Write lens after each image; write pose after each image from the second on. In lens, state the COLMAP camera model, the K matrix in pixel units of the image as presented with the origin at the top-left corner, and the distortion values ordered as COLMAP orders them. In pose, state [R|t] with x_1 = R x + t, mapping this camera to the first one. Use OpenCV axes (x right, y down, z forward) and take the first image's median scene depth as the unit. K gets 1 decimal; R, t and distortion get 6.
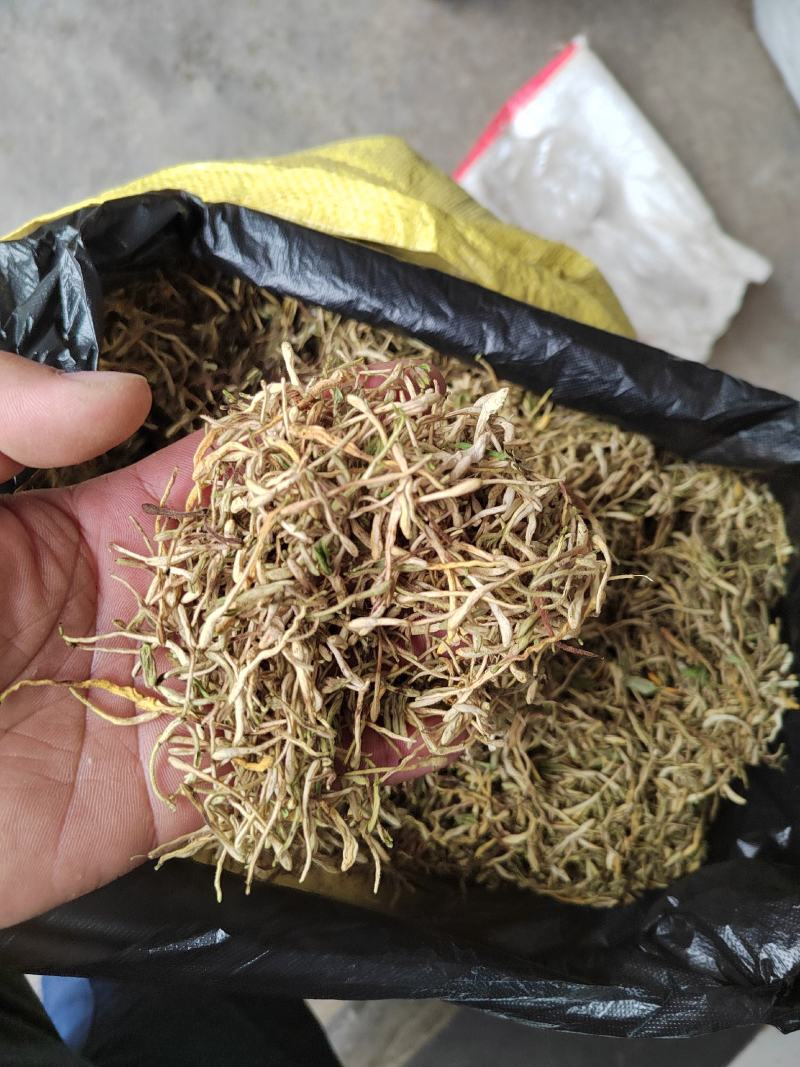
lens RADIAL K [[767.4, 0, 400.9], [0, 767.4, 531.4], [0, 0, 1]] dist [0.019286, -0.005579]
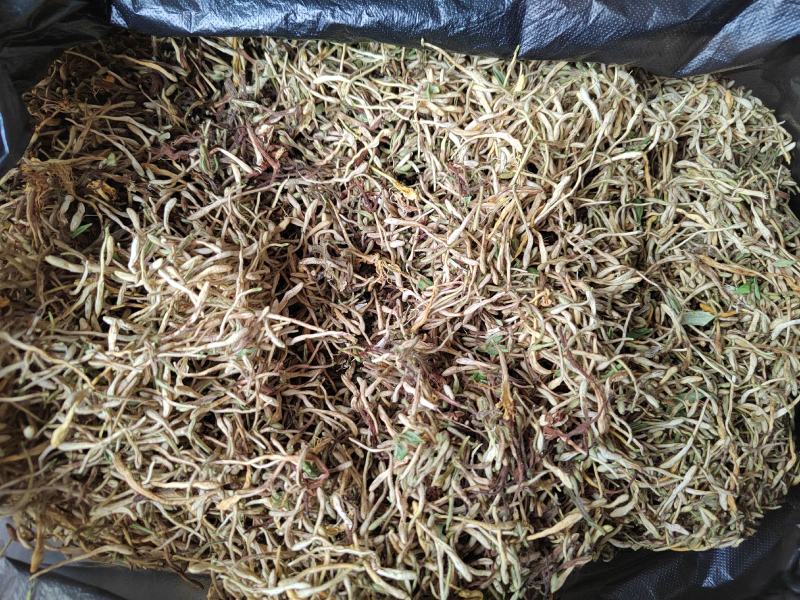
lens RADIAL K [[575.3, 0, 407.4], [0, 575.3, 300.9], [0, 0, 1]] dist [0.019286, -0.005579]
pose [[0.954032, -0.299182, -0.017672, -0.015097], [0.299401, 0.954060, 0.011357, 0.062512], [0.013462, -0.016126, 0.999779, 0.271062]]
